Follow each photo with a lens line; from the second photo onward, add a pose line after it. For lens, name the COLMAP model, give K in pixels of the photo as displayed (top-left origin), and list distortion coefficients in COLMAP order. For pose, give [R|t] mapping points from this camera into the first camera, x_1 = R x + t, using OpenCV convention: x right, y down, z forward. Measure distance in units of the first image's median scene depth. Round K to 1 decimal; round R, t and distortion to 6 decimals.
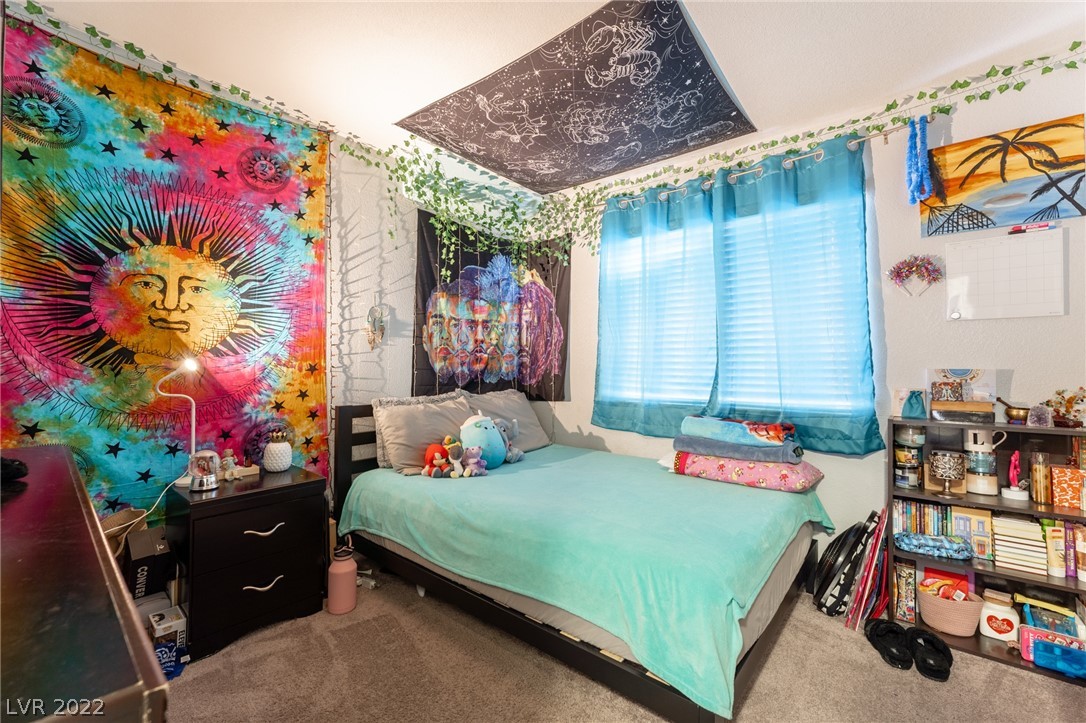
lens RADIAL K [[449.6, 0, 549.3], [0, 449.6, 360.0], [0, 0, 1]] dist [0.001322, -0.000397]
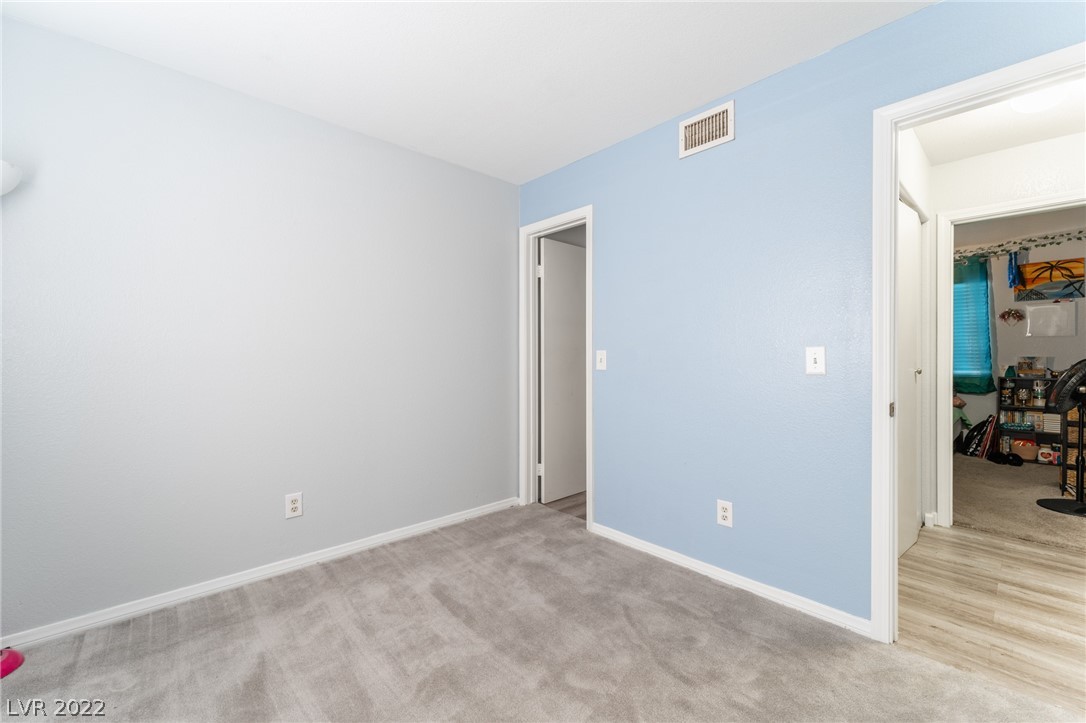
lens RADIAL K [[449.6, 0, 549.3], [0, 449.6, 360.0], [0, 0, 1]] dist [0.001322, -0.000397]
pose [[0.990775, -0.003505, -0.135472, -1.357690], [0.005521, 0.999879, 0.014513, -0.012033], [0.135404, -0.015127, 0.990675, -1.786296]]
